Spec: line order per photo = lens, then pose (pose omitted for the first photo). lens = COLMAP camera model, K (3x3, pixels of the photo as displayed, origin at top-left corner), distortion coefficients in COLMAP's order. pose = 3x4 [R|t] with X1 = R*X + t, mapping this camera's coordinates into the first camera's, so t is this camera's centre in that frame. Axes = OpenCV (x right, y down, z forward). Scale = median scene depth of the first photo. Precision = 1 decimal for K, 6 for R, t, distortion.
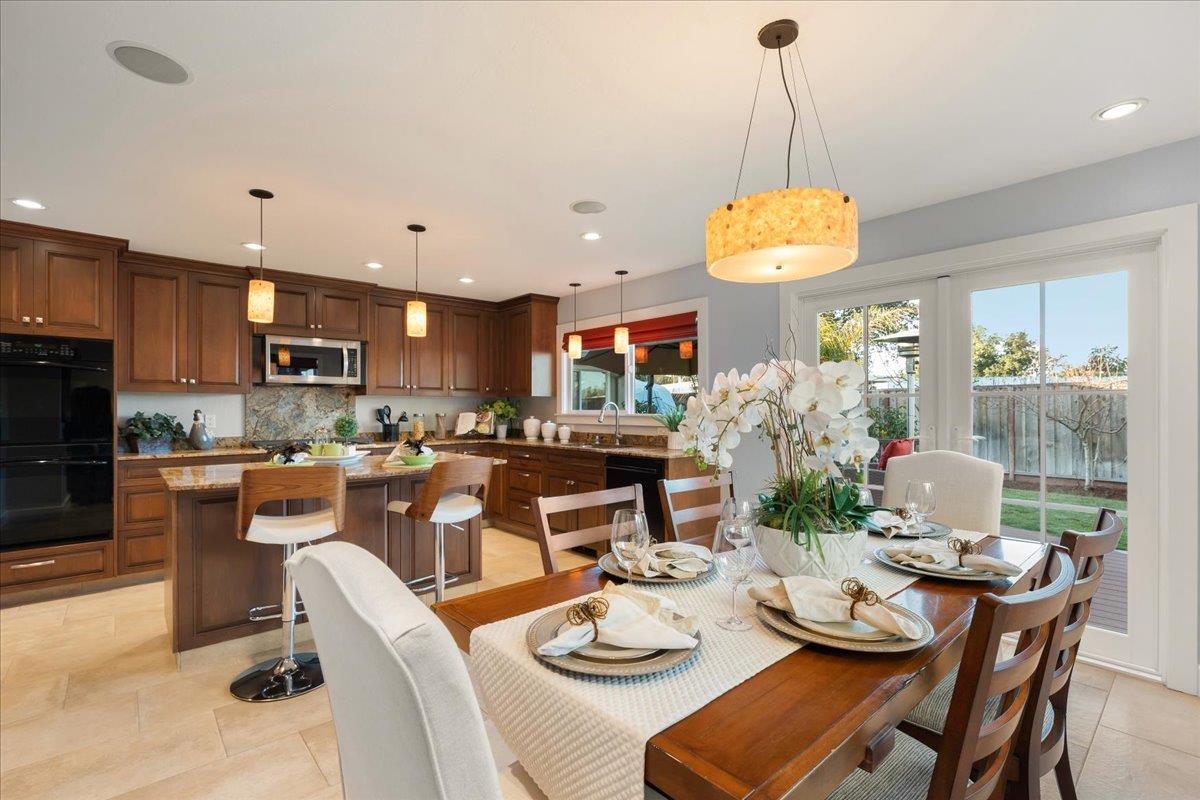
lens RADIAL K [[541.2, 0, 594.1], [0, 541.2, 408.1], [0, 0, 1]] dist [0.001818, 0.000728]
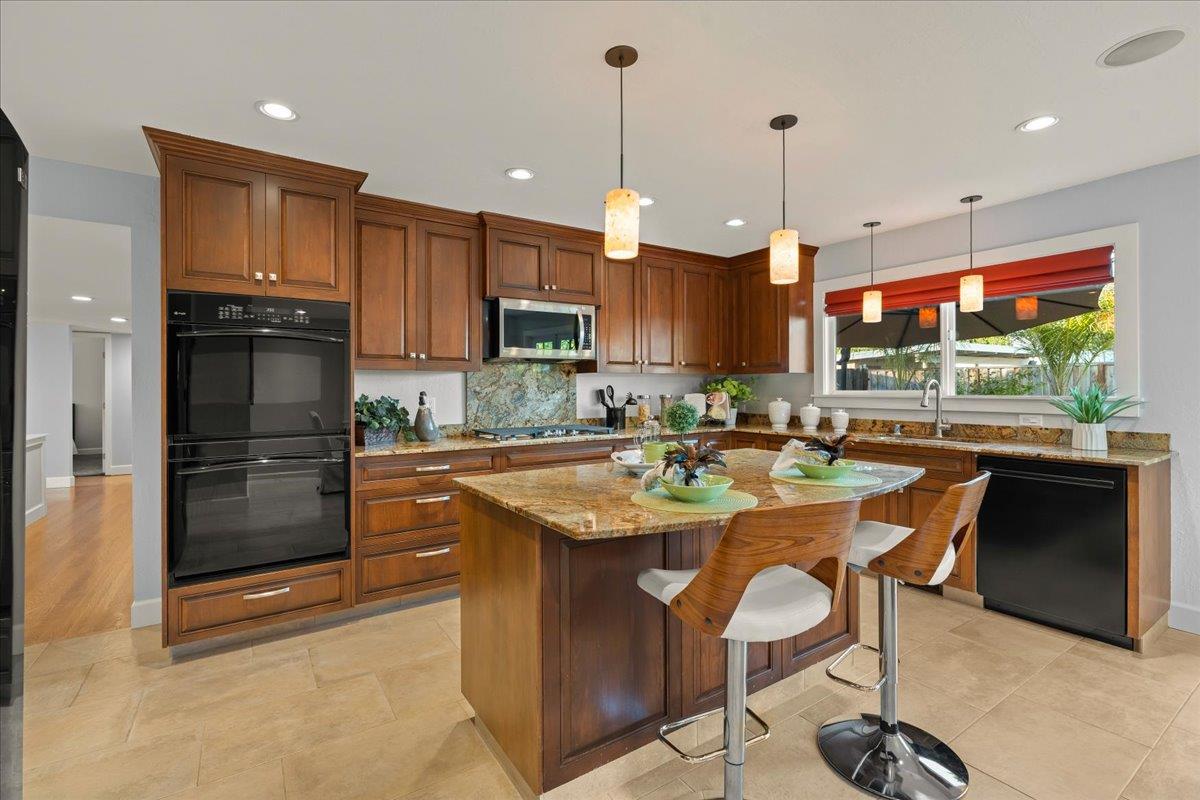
lens RADIAL K [[535.0, 0, 598.3], [0, 535.0, 385.6], [0, 0, 1]] dist [0.001692, 0.000240]
pose [[0.991141, -0.004097, -0.132747, -0.365232], [0.003817, 0.999990, -0.002359, -0.003080], [0.132755, 0.001831, 0.991147, 0.241826]]
